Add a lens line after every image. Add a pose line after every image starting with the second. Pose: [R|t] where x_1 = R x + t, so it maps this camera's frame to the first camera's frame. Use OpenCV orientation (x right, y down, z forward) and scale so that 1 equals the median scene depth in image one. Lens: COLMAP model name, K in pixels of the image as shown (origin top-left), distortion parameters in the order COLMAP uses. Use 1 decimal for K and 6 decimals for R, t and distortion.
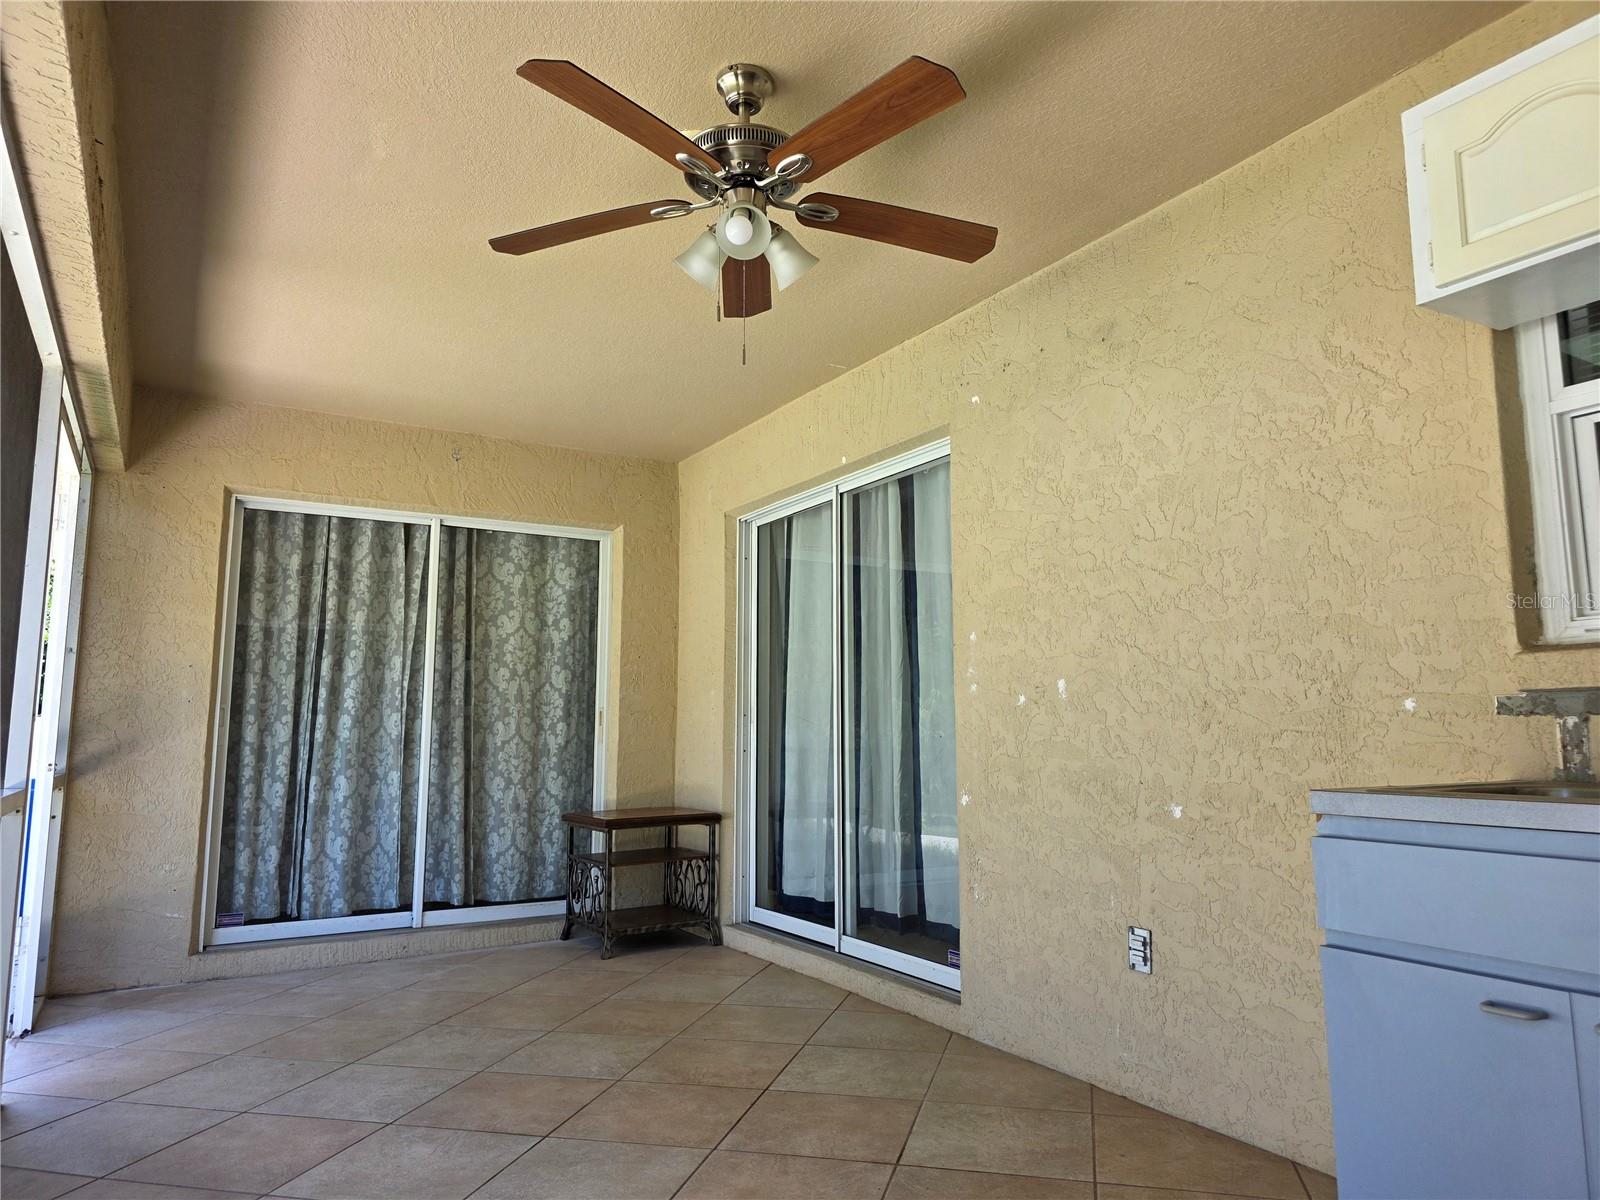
lens RADIAL K [[1052.3, 0, 803.2], [0, 1052.3, 582.8], [0, 0, 1]] dist [0.076814, -0.093872]
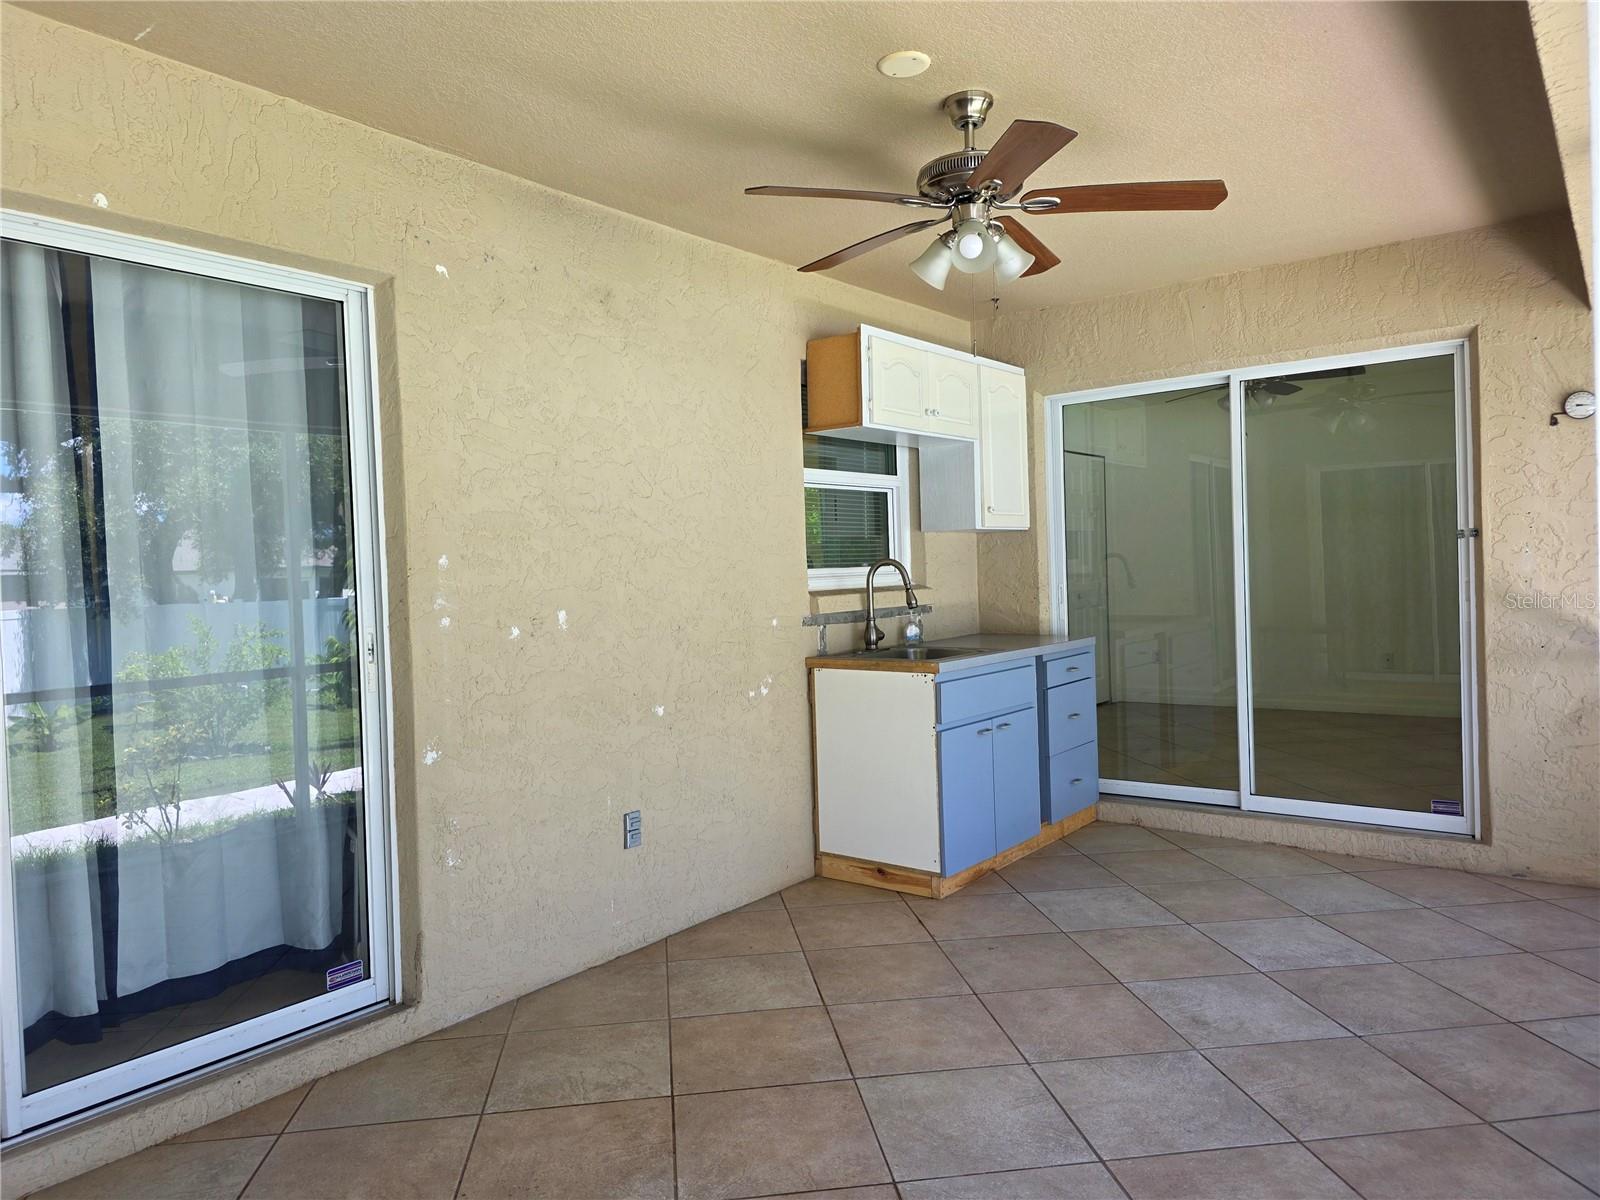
lens RADIAL K [[1087.5, 0, 784.3], [0, 1087.5, 581.3], [0, 0, 1]] dist [0.044177, -0.040313]
pose [[-0.360501, 0.006483, 0.932736, -0.529864], [-0.096120, 0.994394, -0.044062, 0.056962], [-0.927793, -0.105539, -0.357857, 0.759370]]
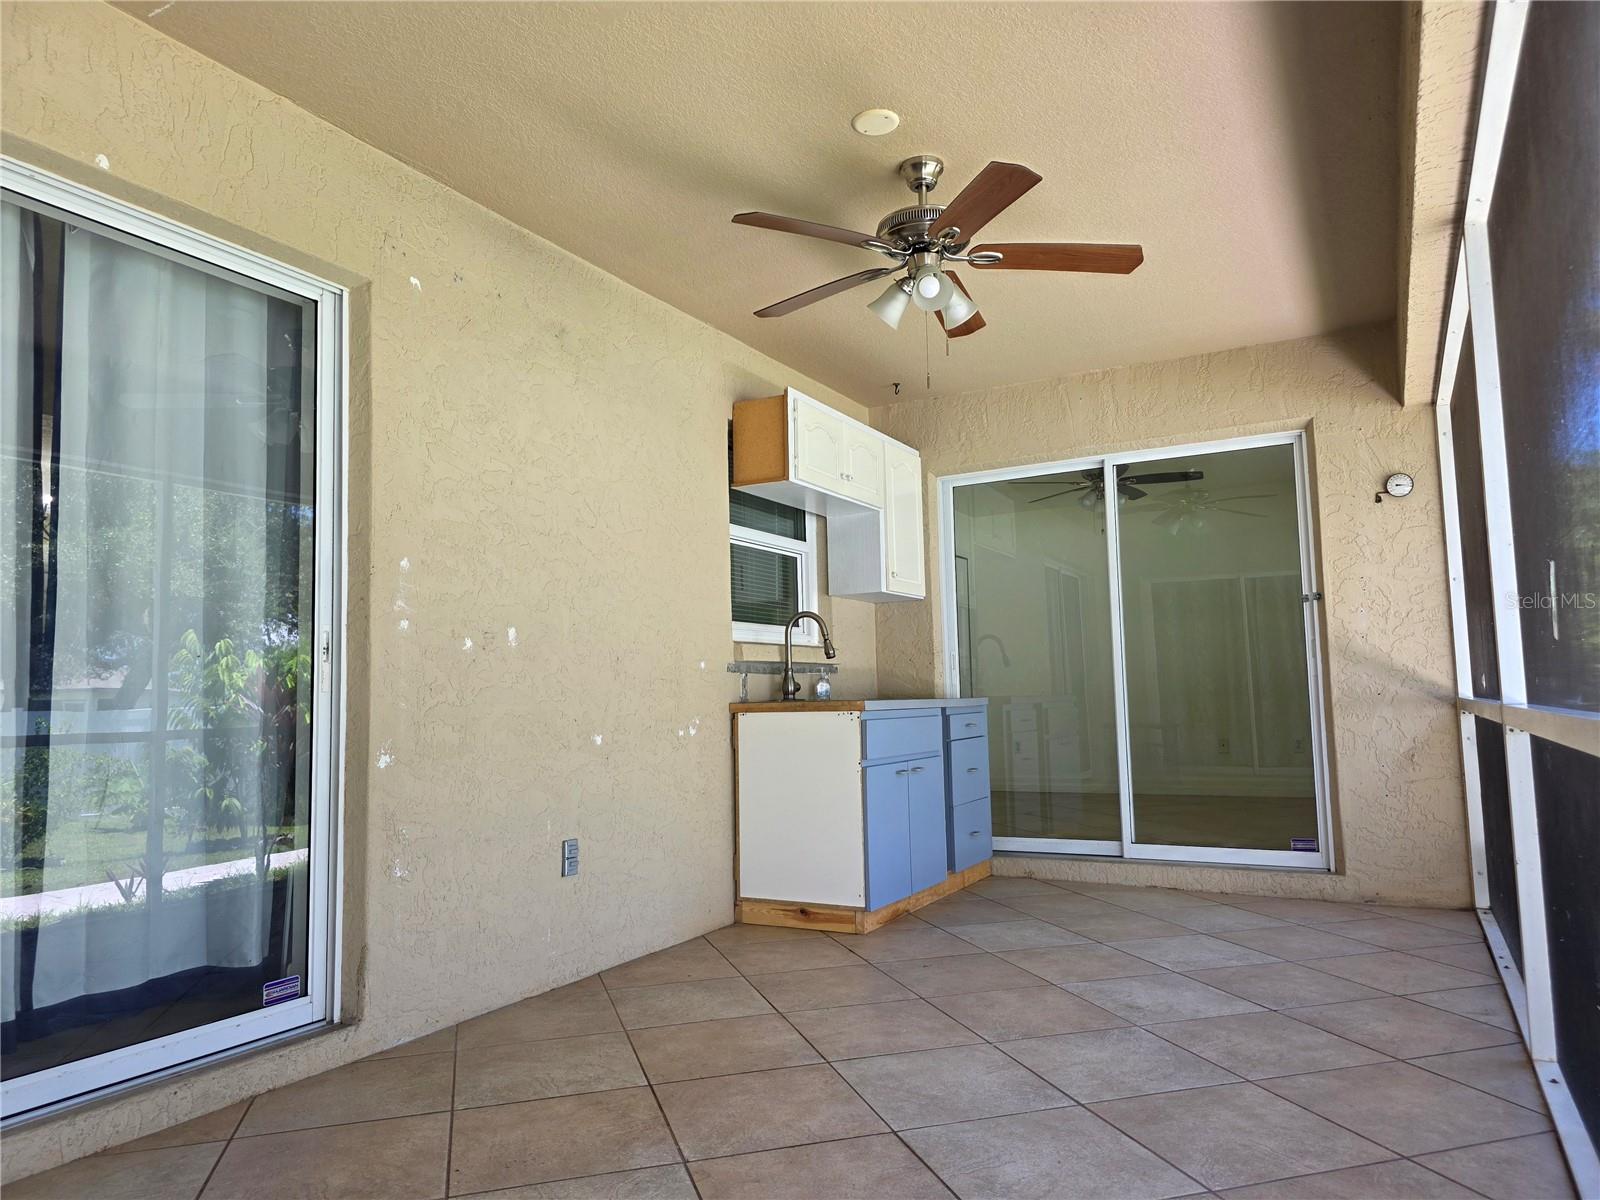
lens RADIAL K [[1087.1, 0, 800.0], [0, 1087.1, 600.0], [0, 0, 1]] dist [0.044130, -0.042015]
pose [[-0.512126, 0.097054, 0.853409, -0.519478], [-0.094968, 0.981105, -0.168566, 0.139342], [-0.853644, -0.167373, -0.493232, 0.828149]]
